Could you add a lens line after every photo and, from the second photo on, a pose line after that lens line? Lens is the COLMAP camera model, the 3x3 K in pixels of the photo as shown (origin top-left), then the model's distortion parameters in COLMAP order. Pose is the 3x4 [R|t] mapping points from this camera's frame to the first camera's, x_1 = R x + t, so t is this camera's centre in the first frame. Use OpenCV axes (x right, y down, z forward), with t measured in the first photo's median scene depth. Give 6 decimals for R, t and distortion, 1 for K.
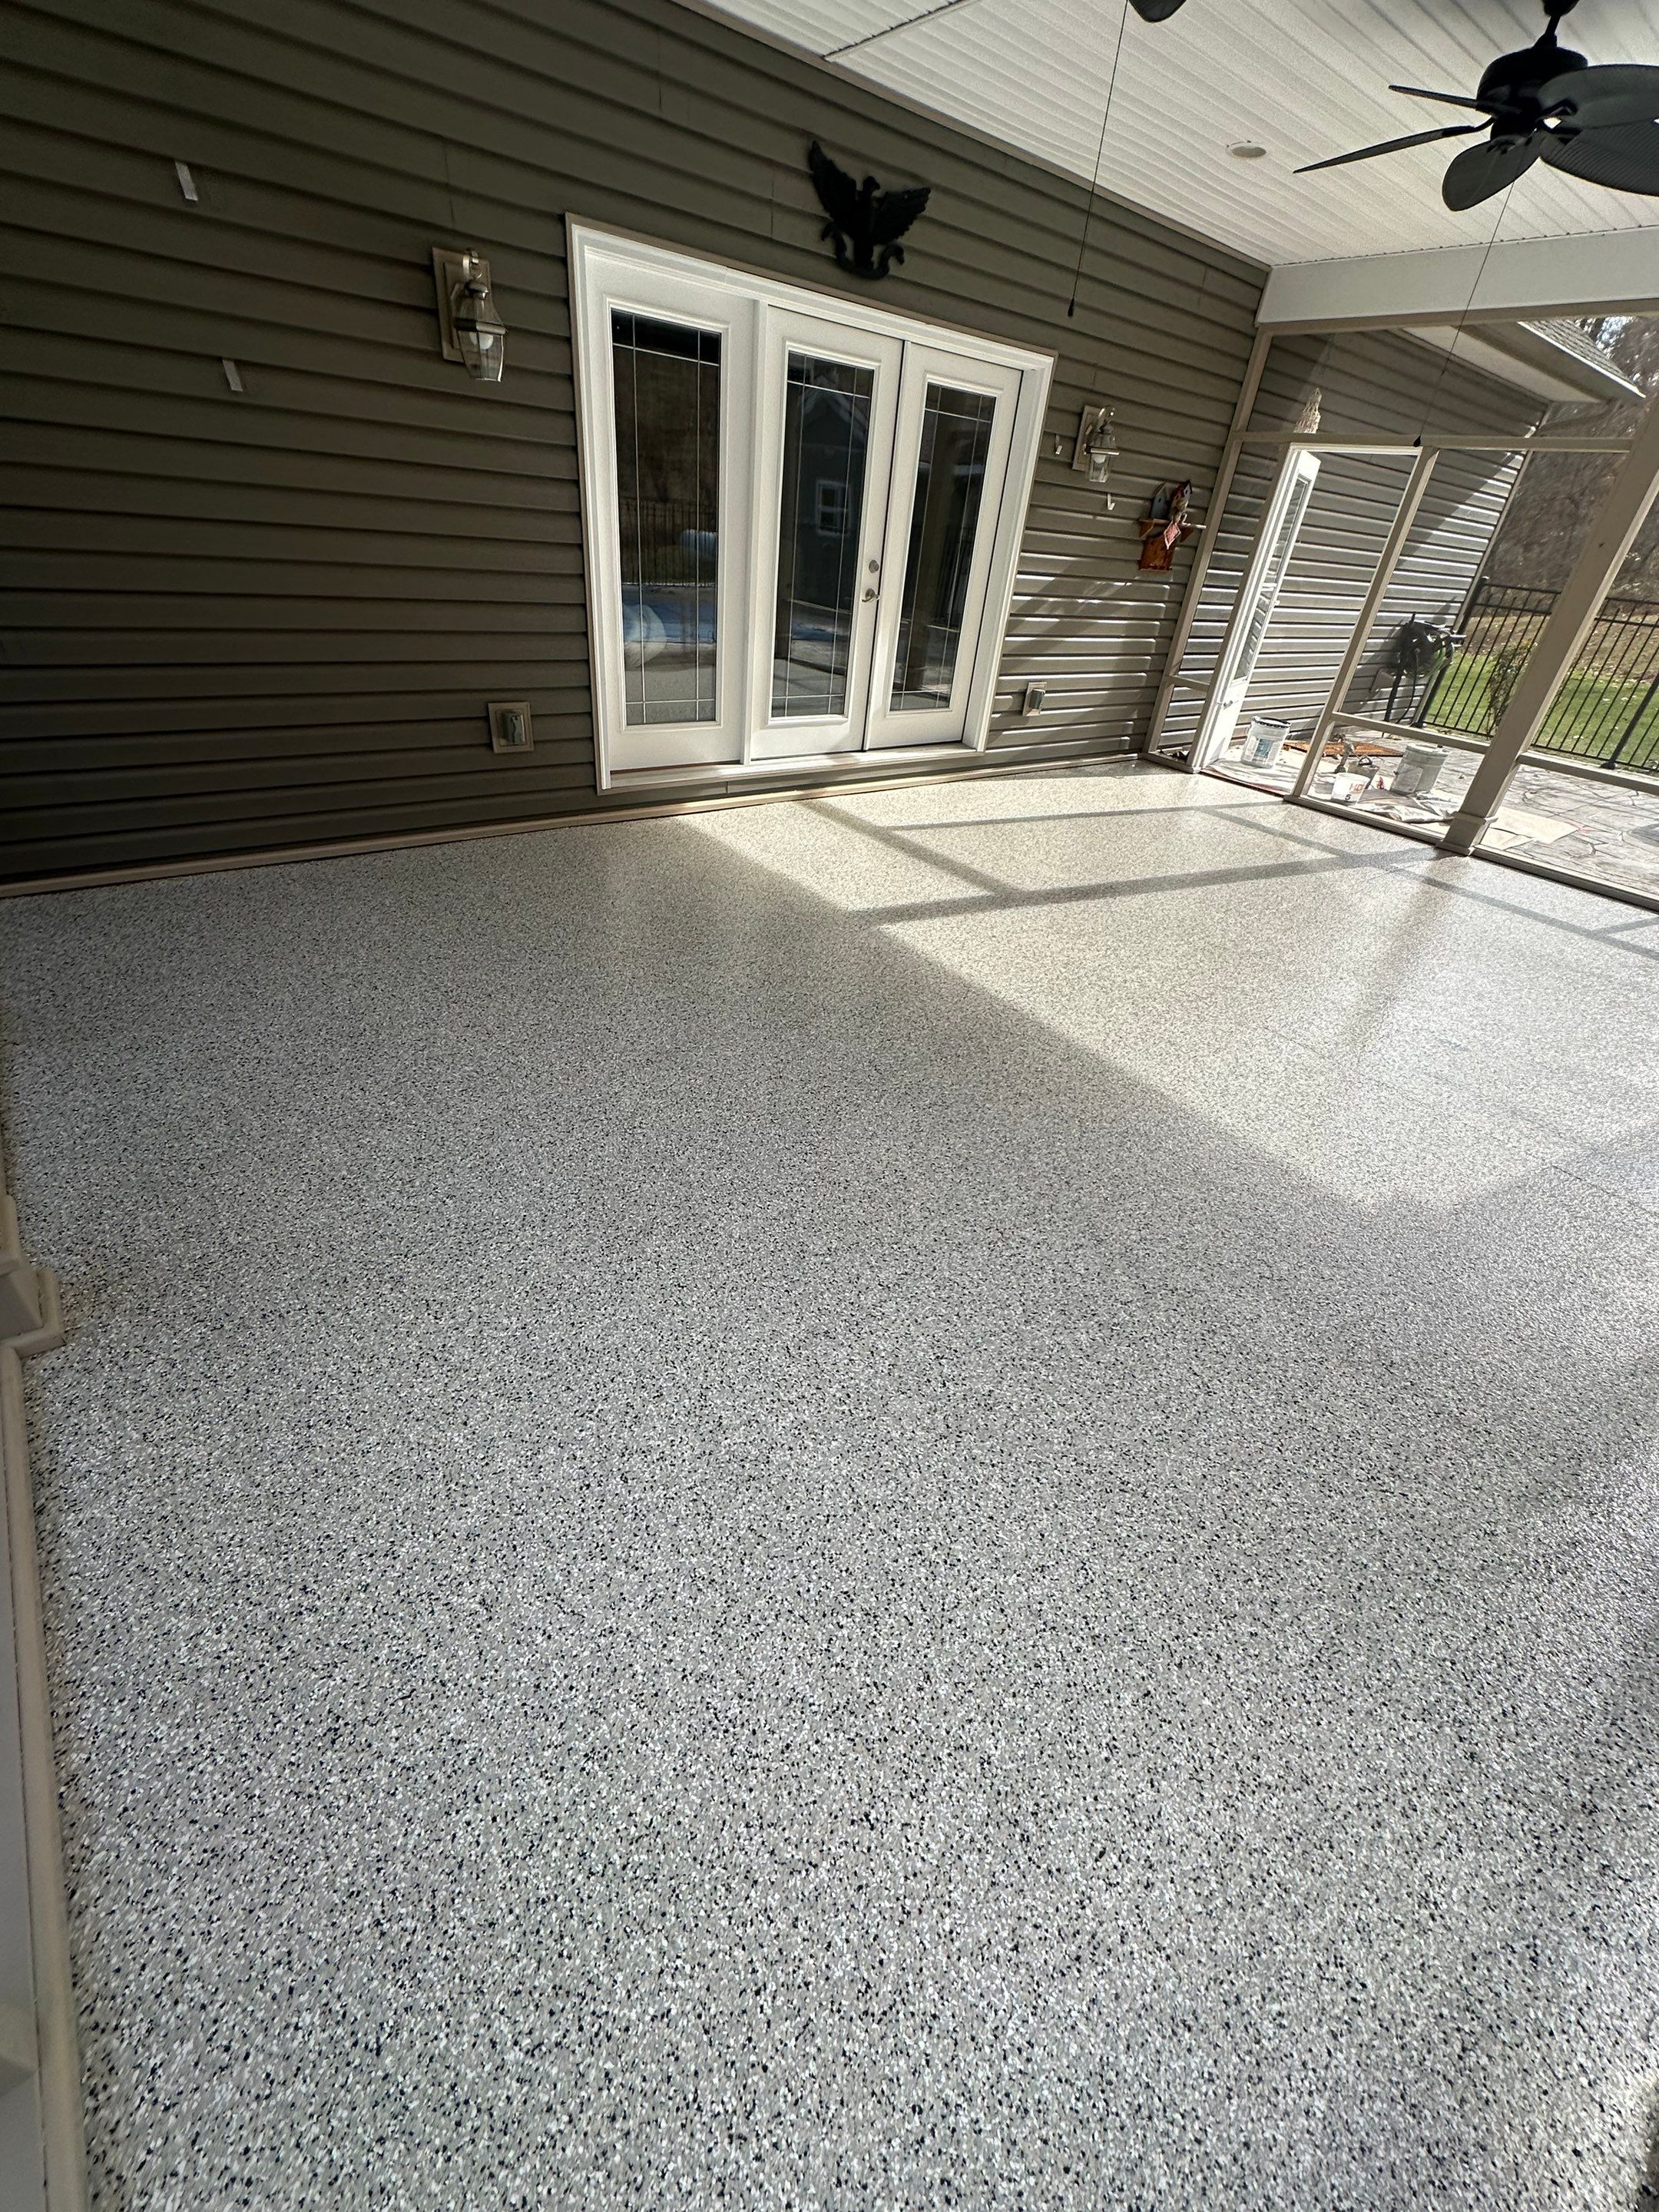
lens RADIAL K [[879.7, 0, 829.4], [0, 879.7, 1103.0], [0, 0, 1]] dist [-0.001407, 0.000375]
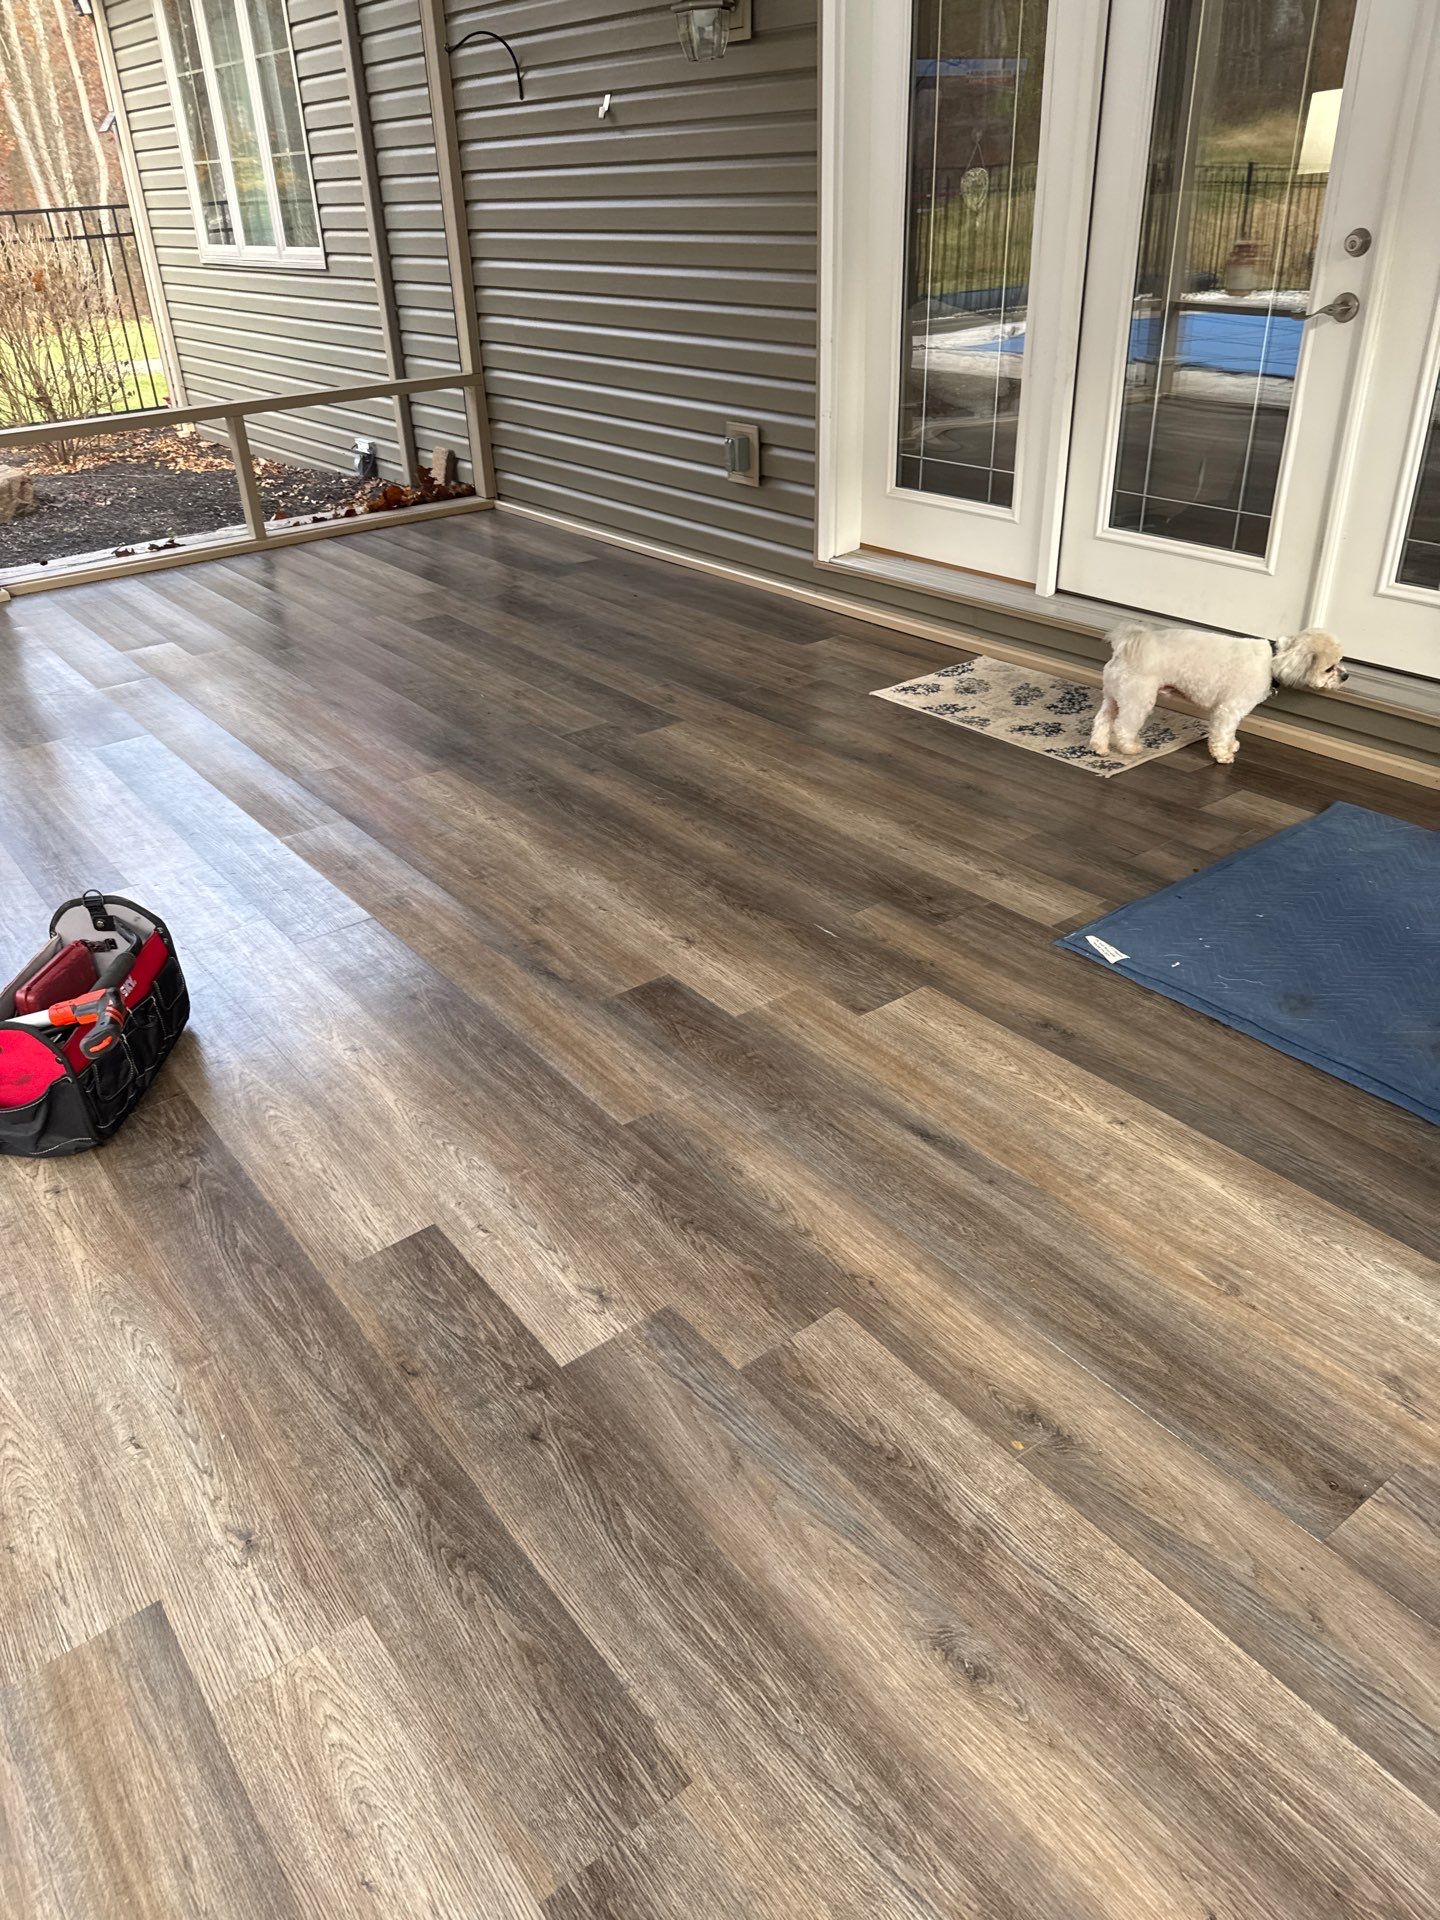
lens RADIAL K [[1351.0, 0, 709.1], [0, 1351.0, 964.9], [0, 0, 1]] dist [0.002205, -0.001980]
pose [[-0.031041, 0.425262, -0.904538, 0.948068], [-0.529485, 0.760566, 0.375745, -0.497391], [0.847751, 0.490603, 0.201561, 0.907559]]
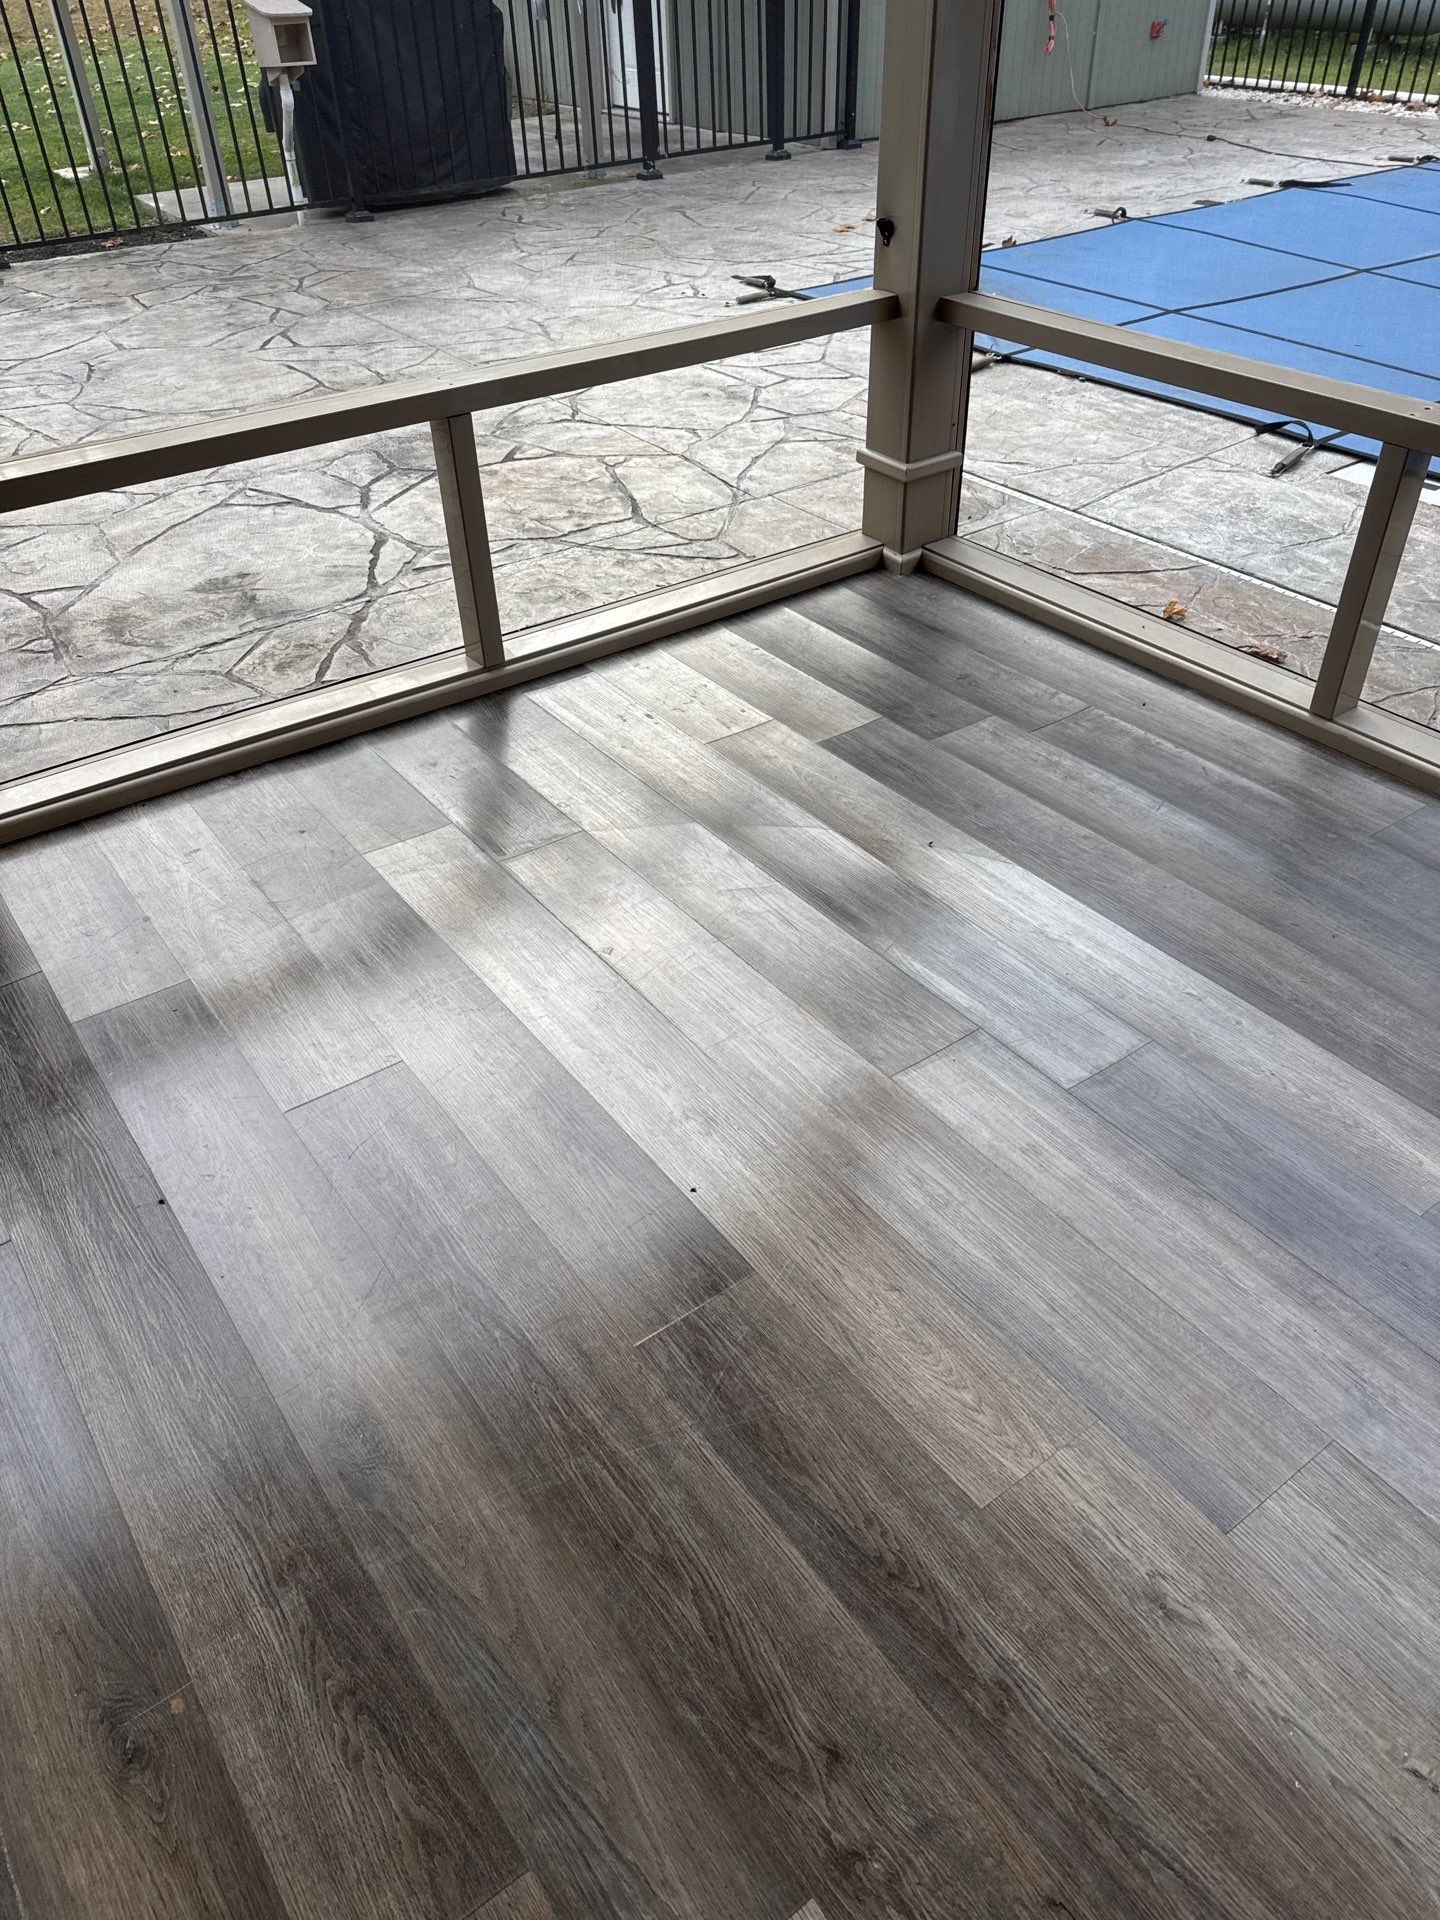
lens RADIAL K [[1357.1, 0, 726.5], [0, 1357.1, 950.7], [0, 0, 1]] dist [0.024232, -0.030079]
pose [[0.033613, -0.687511, 0.725395, 0.536896], [0.580598, 0.604206, 0.545748, -0.482073], [-0.813496, 0.402819, 0.419477, 0.841441]]
